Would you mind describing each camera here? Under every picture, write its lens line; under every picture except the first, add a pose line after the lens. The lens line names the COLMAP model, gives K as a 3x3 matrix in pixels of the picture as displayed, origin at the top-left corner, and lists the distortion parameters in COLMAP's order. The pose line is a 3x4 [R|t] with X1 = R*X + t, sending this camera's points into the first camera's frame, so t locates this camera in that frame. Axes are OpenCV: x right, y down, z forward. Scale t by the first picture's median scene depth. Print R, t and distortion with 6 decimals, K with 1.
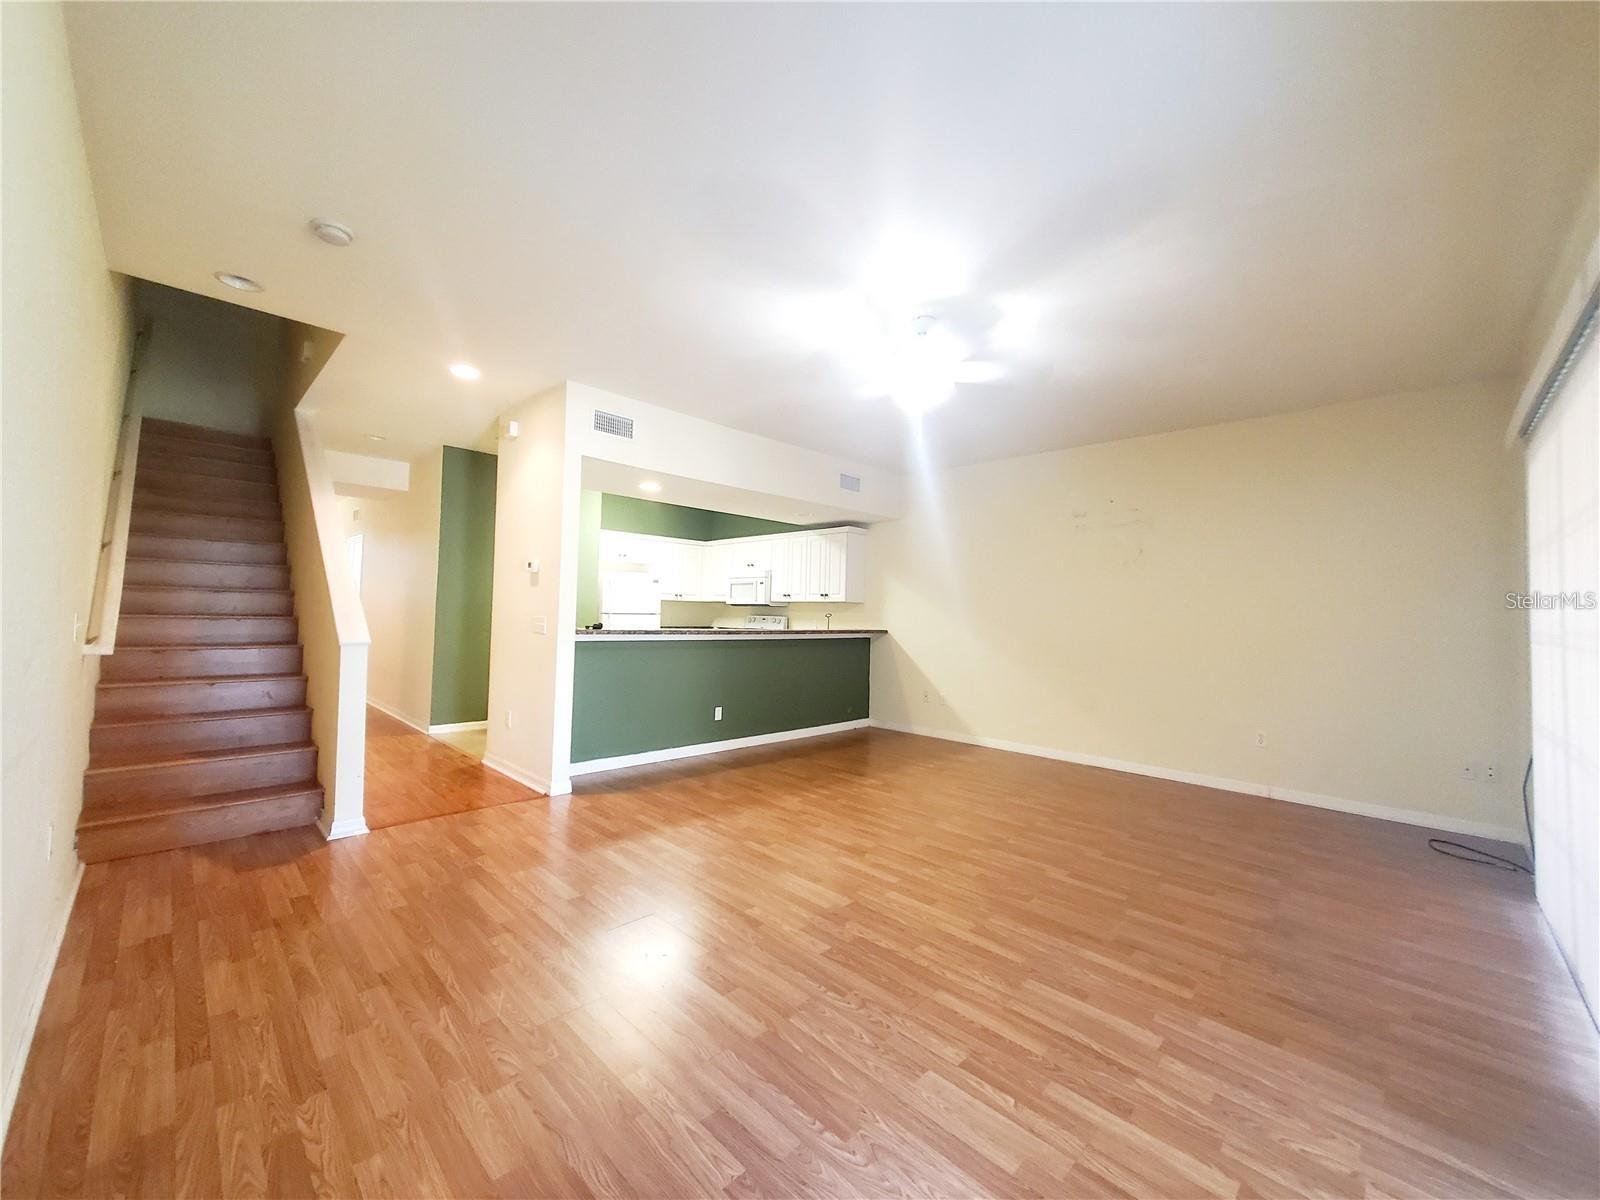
lens RADIAL K [[632.4, 0, 820.3], [0, 632.4, 605.6], [0, 0, 1]] dist [-0.002234, -0.000125]
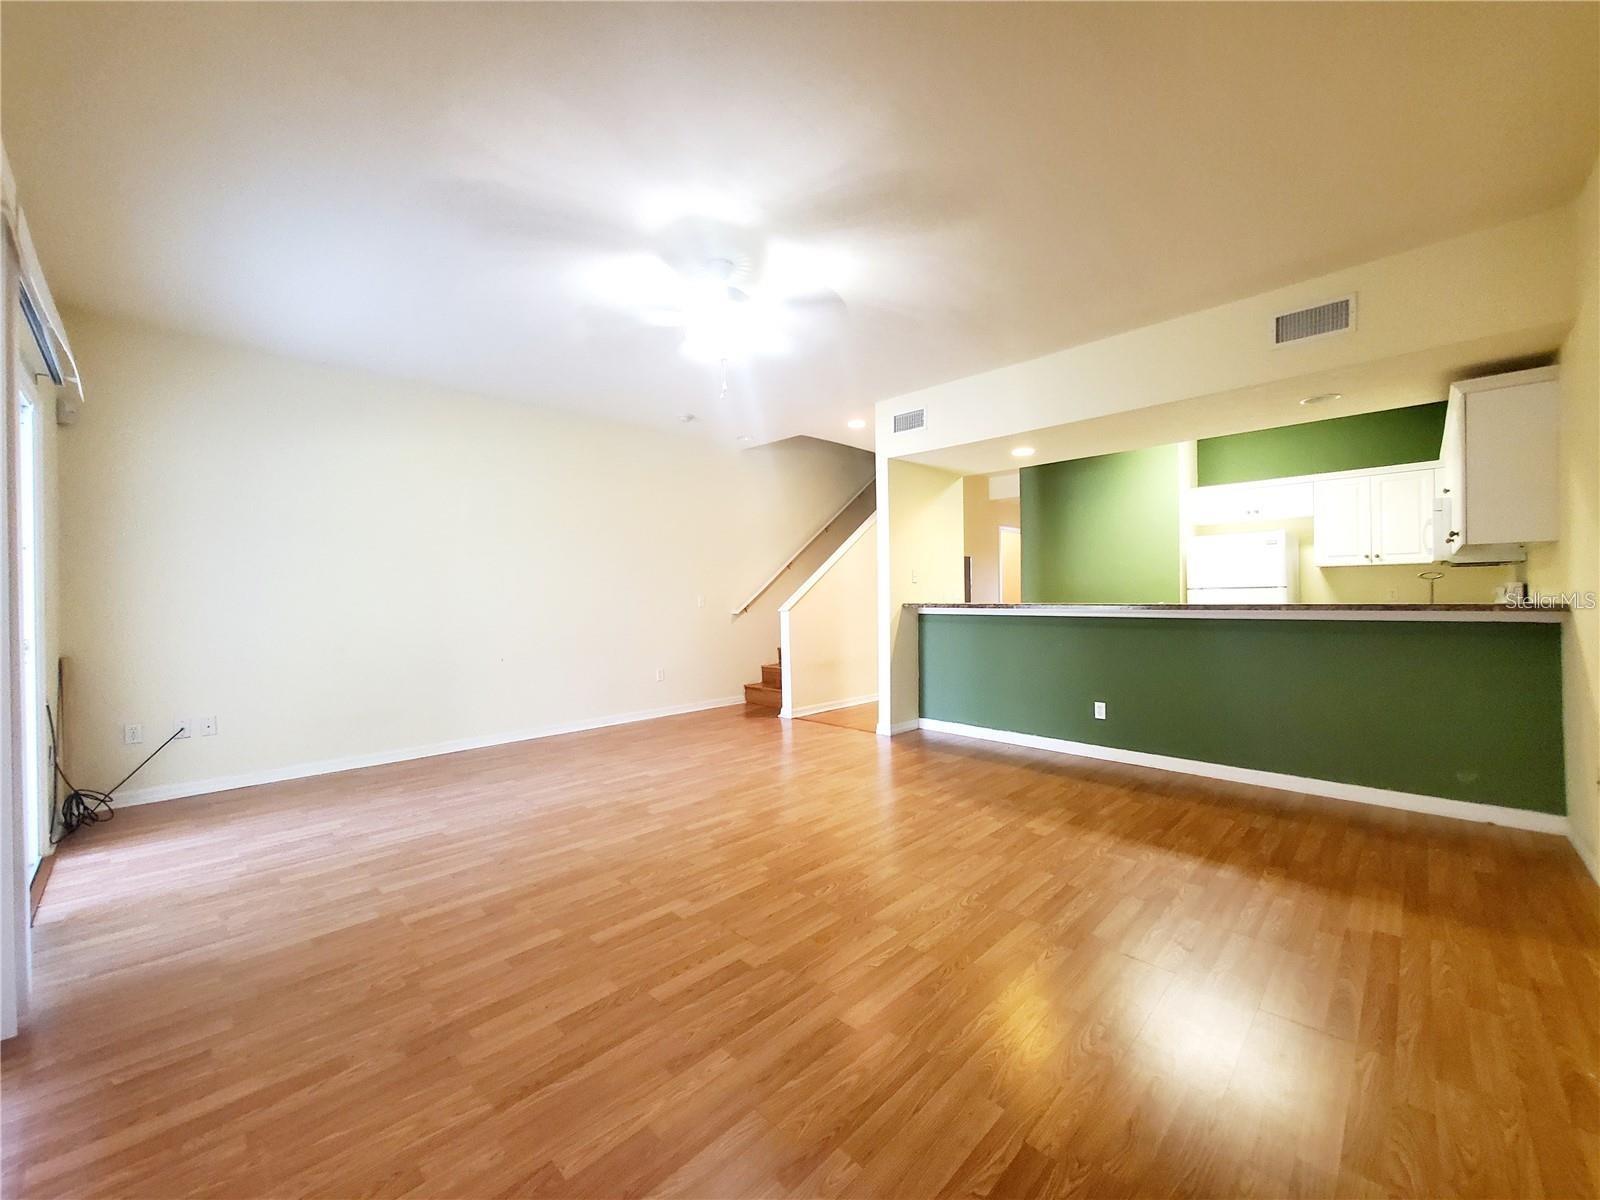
lens RADIAL K [[632.4, 0, 802.3], [0, 632.4, 601.3], [0, 0, 1]] dist [-0.002234, -0.000125]
pose [[-0.013682, -0.021006, -0.999686, 0.786986], [0.024961, 0.999461, -0.021343, 0.053987], [0.999595, -0.025245, -0.013150, 0.807023]]
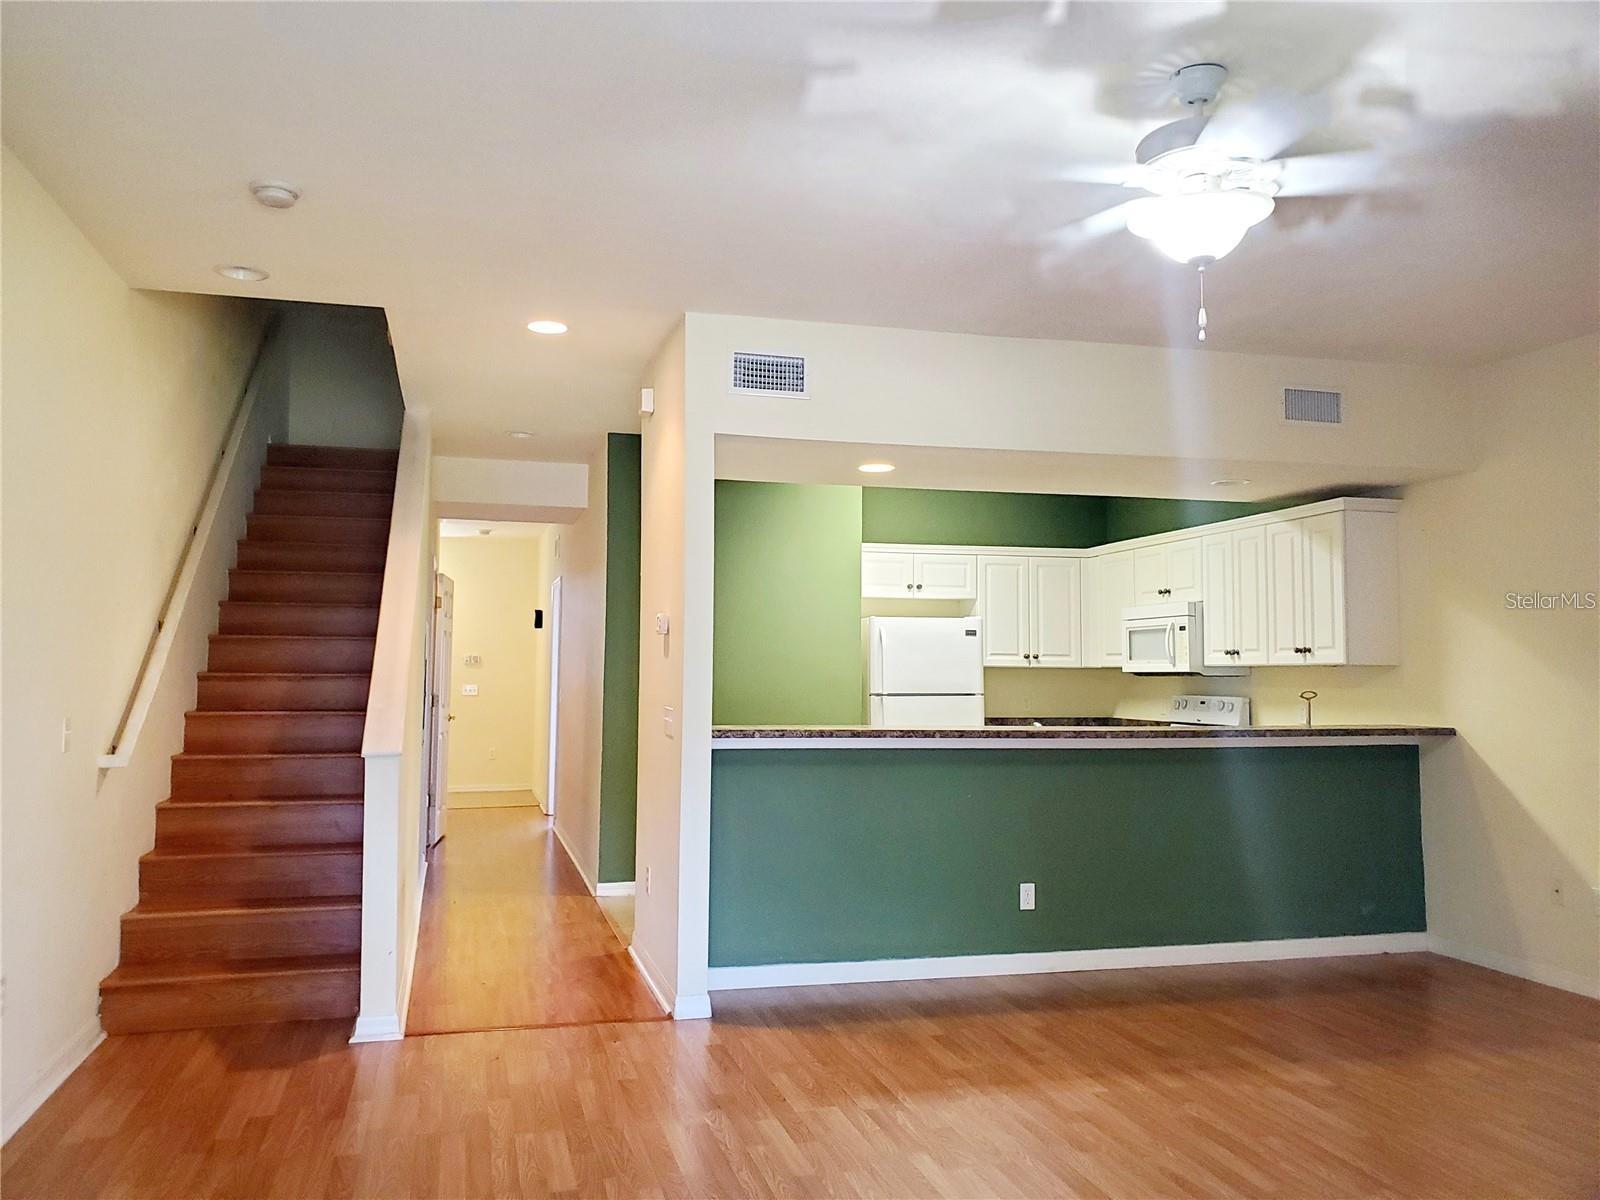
lens RADIAL K [[1258.1, 0, 796.7], [0, 1258.1, 597.2], [0, 0, 1]] dist [0.012651, 0.007673]
pose [[0.853956, -0.051231, -0.517816, 0.267245], [0.022479, 0.997845, -0.061651, -0.011292], [0.519859, 0.041007, 0.853267, 0.047343]]
